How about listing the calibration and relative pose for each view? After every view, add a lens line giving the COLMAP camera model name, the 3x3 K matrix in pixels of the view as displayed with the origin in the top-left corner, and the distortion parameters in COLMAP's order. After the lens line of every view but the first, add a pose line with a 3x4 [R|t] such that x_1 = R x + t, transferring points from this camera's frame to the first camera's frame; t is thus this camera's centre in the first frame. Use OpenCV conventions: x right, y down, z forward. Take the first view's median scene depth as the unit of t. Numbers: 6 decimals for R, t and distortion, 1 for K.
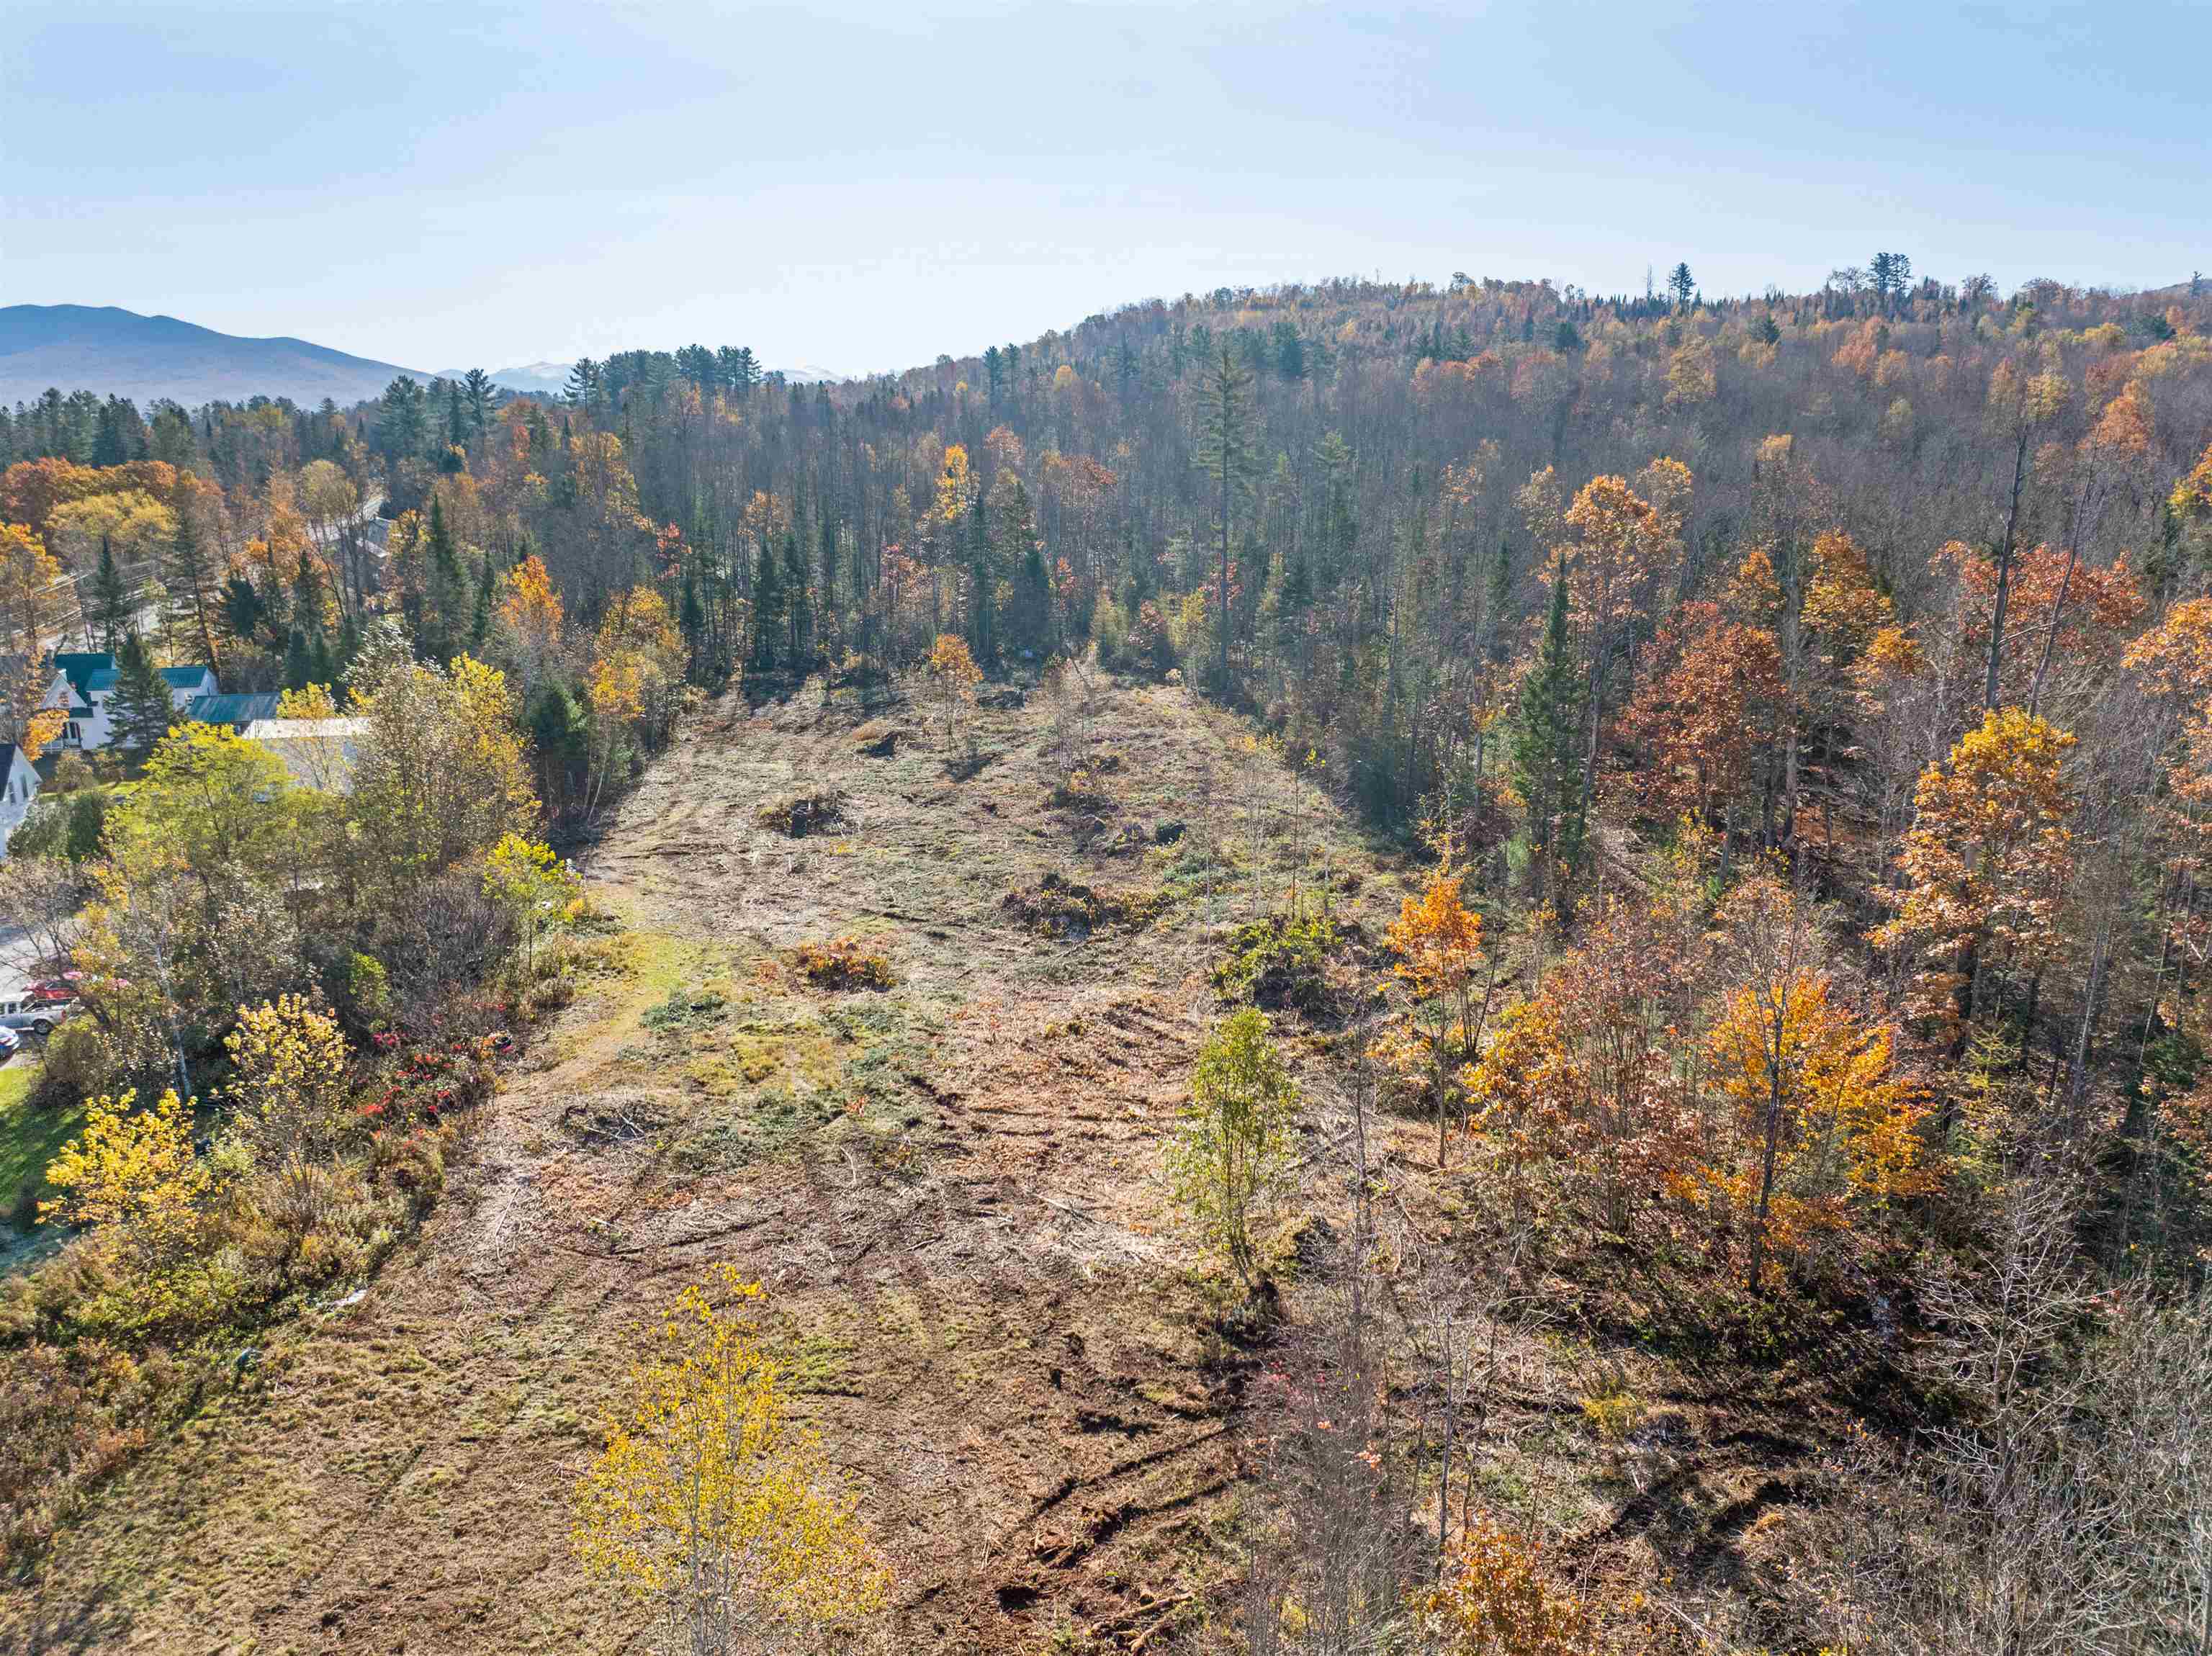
lens RADIAL K [[1580.9, 0, 1104.3], [0, 1580.9, 823.7], [0, 0, 1]] dist [-0.033462, 0.014106]
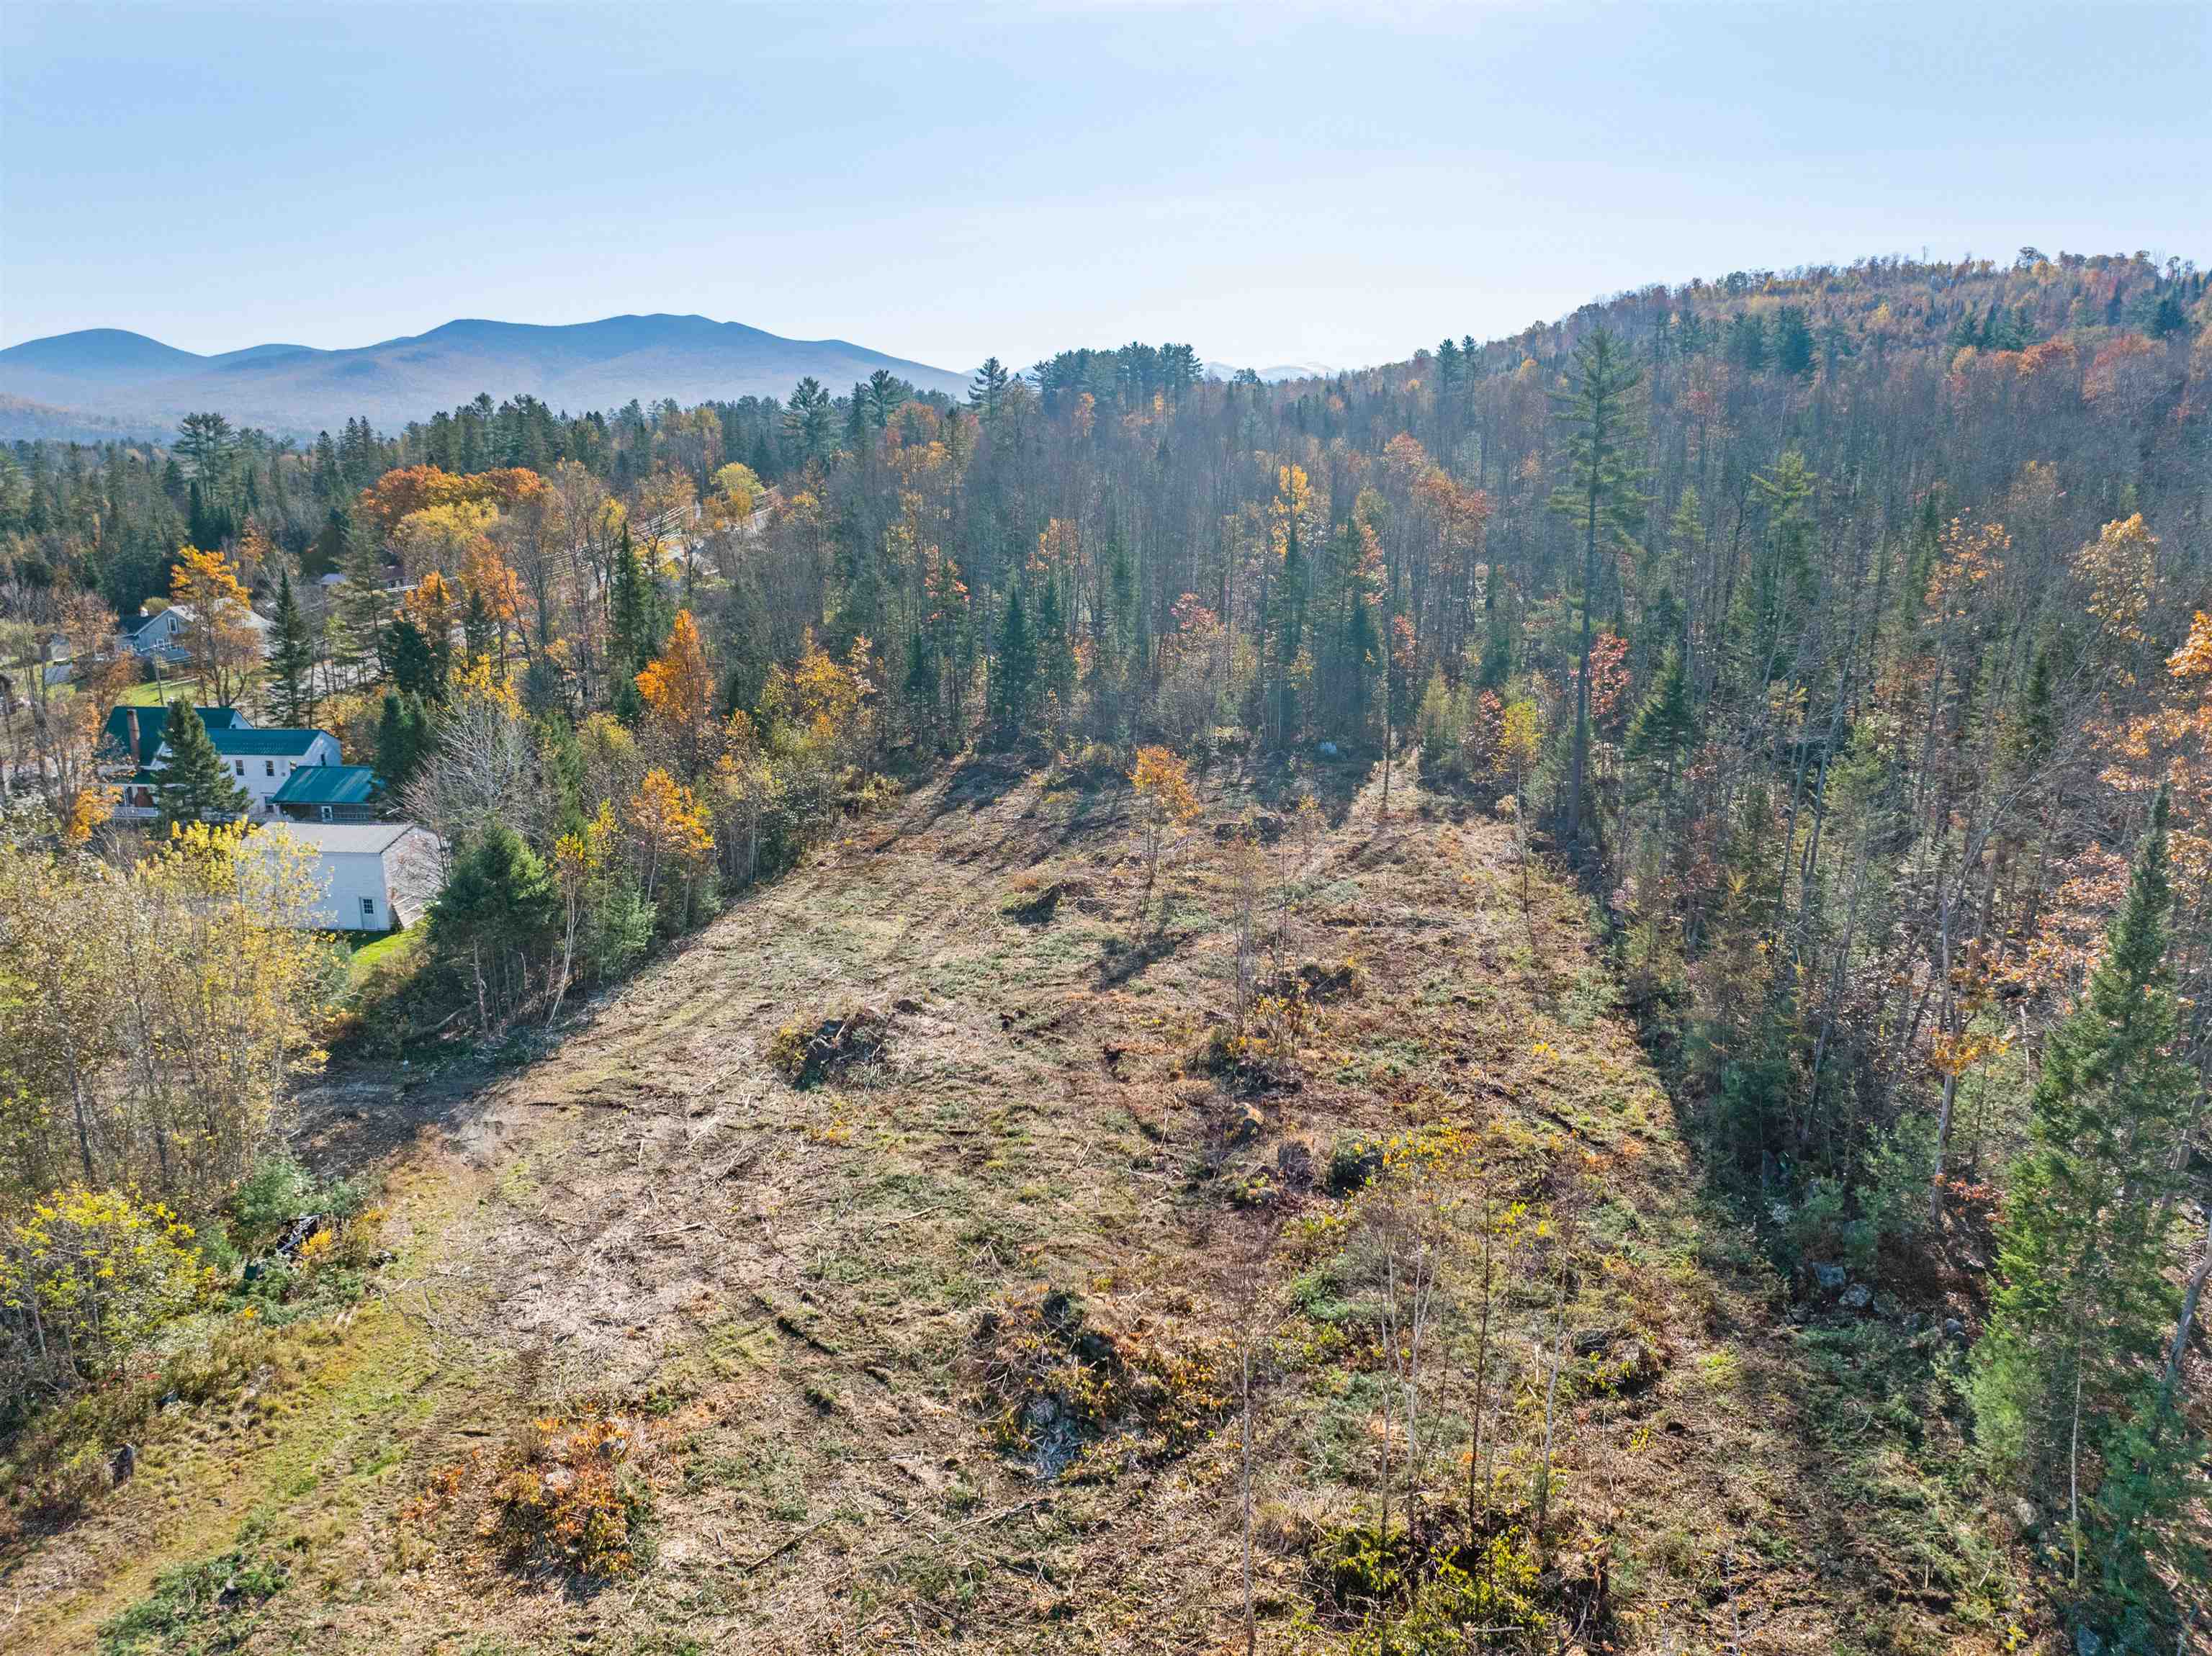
lens RADIAL K [[1580.9, 0, 1114.3], [0, 1580.9, 827.5], [0, 0, 1]] dist [-0.033462, 0.014106]
pose [[0.956580, 0.069852, -0.282976, 0.029493], [-0.068511, 0.997543, 0.014645, -0.031939], [0.283303, 0.005378, 0.959015, 0.109263]]
